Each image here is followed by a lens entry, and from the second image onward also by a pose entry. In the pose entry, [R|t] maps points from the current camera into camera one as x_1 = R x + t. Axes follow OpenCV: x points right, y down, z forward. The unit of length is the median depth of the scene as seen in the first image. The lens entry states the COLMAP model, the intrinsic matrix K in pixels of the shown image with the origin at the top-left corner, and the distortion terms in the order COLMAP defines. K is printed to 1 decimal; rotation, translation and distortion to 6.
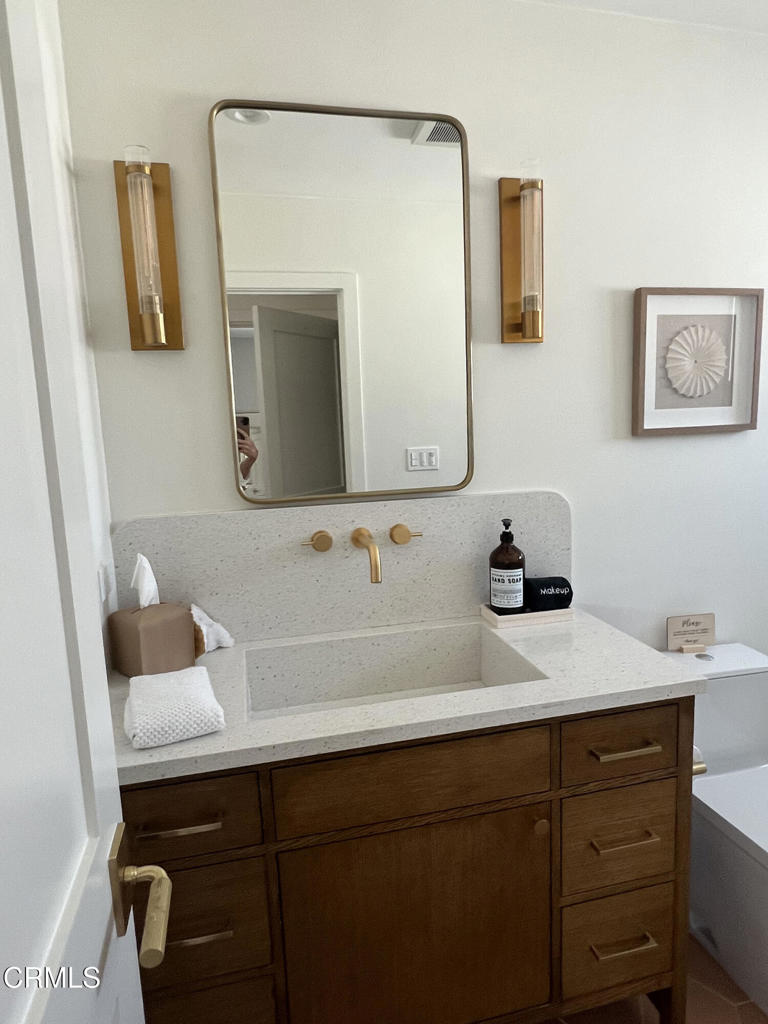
lens RADIAL K [[624.3, 0, 384.0], [0, 624.3, 512.0], [0, 0, 1]] dist [-0.006930, -0.003264]
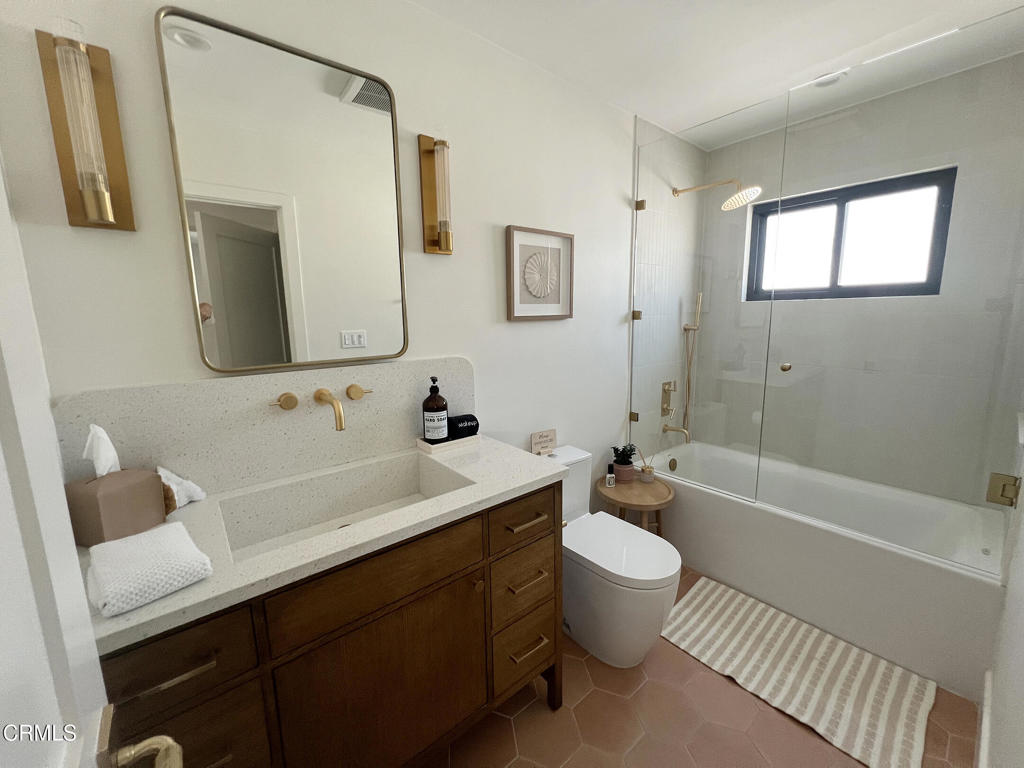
lens RADIAL K [[410.3, 0, 511.6], [0, 410.3, 379.3], [0, 0, 1]] dist [-0.004229, -0.000739]
pose [[0.897308, -0.046294, 0.438971, -0.059375], [0.044937, 0.998899, 0.013488, 0.013115], [-0.439112, 0.007624, 0.898400, 0.085846]]
